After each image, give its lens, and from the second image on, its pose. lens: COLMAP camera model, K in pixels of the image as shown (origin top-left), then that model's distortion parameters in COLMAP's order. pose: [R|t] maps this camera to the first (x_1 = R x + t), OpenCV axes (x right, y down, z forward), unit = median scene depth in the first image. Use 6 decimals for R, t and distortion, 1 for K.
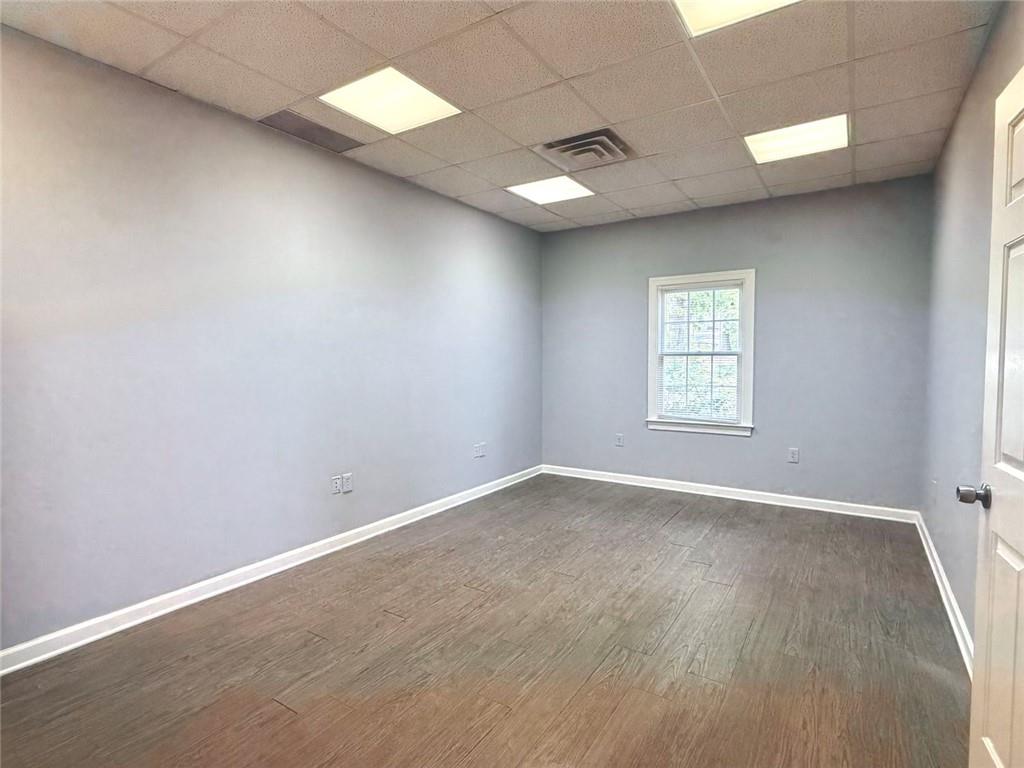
lens RADIAL K [[527.1, 0, 504.2], [0, 527.1, 378.6], [0, 0, 1]] dist [-0.003705, 0.001446]
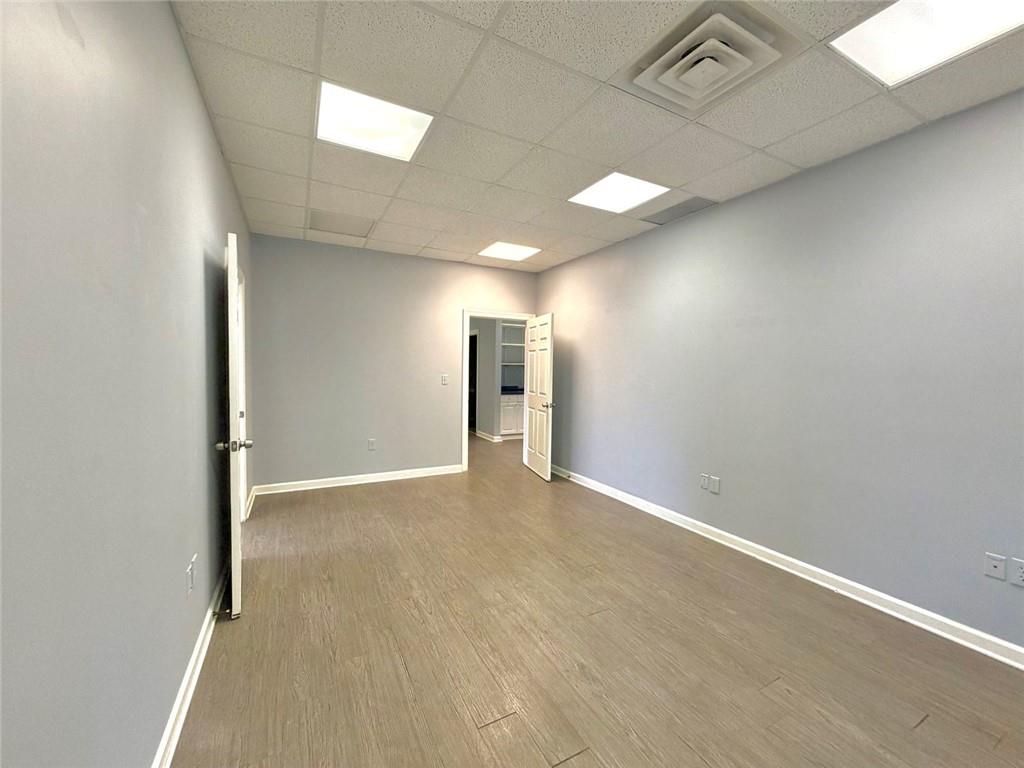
lens RADIAL K [[407.7, 0, 512.6], [0, 407.7, 378.8], [0, 0, 1]] dist [0.002846, -0.001201]
pose [[-0.474951, 0.020155, -0.879781, 0.917048], [-0.047650, 0.997682, 0.048579, -0.073949], [0.878721, 0.064994, -0.472890, 1.347484]]
